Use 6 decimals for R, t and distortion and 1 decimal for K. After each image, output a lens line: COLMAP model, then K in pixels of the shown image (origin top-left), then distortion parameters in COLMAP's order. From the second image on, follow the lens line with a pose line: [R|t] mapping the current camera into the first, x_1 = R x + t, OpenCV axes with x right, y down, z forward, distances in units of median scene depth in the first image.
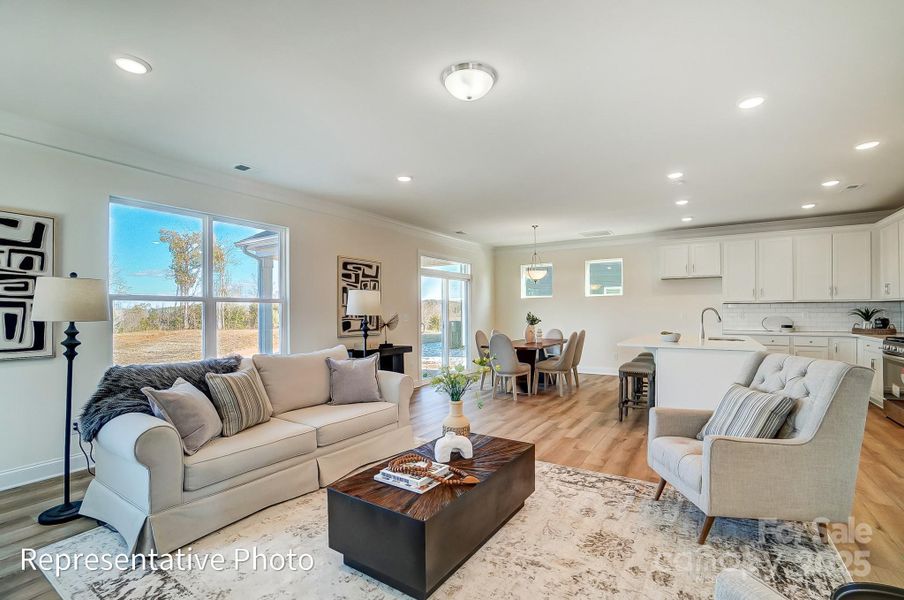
lens RADIAL K [[407.5, 0, 467.8], [0, 407.5, 311.5], [0, 0, 1]] dist [-0.016820, 0.000831]
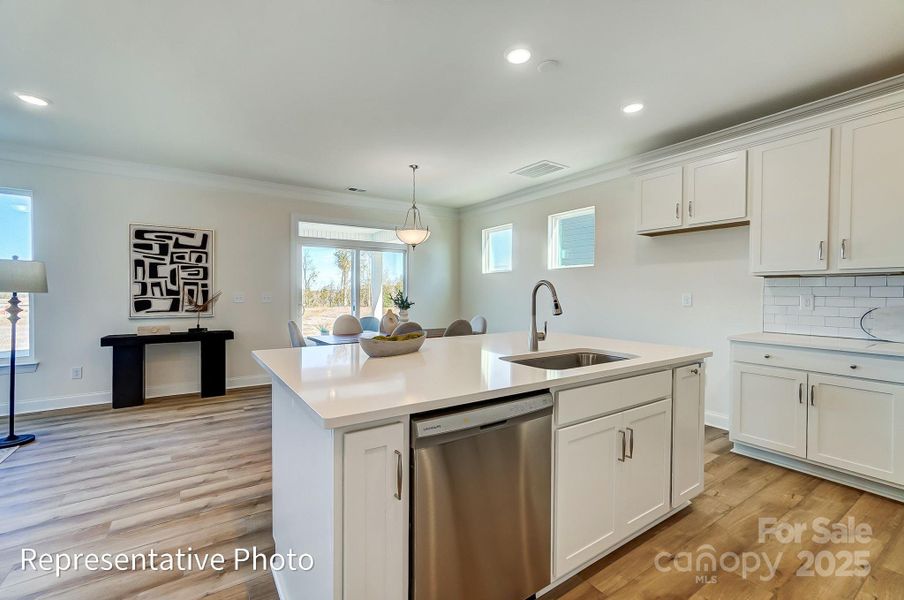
lens RADIAL K [[391.8, 0, 452.0], [0, 391.8, 300.0], [0, 0, 1]] dist [-0.001138, -0.000006]
pose [[0.905154, 0.016571, -0.424762, 0.593479], [-0.008248, 0.999736, 0.021425, 0.001116], [0.425005, -0.015889, 0.905052, 0.502136]]
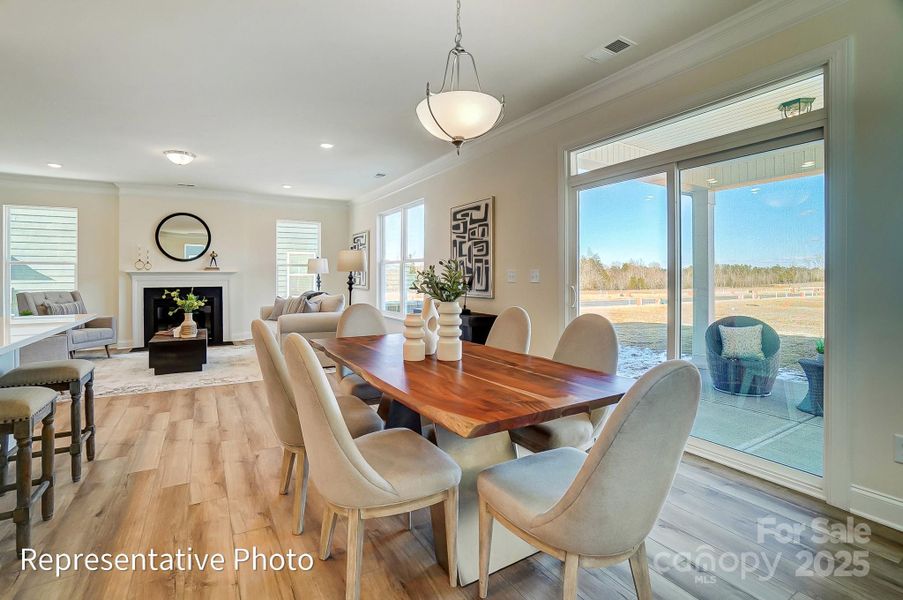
lens RADIAL K [[412.4, 0, 439.2], [0, 412.4, 279.9], [0, 0, 1]] dist [-0.041779, 0.000406]
pose [[-0.480343, 0.015068, -0.876951, 0.487974], [0.007676, 0.999886, 0.012976, 0.015476], [0.877047, -0.000499, -0.480405, 1.319410]]
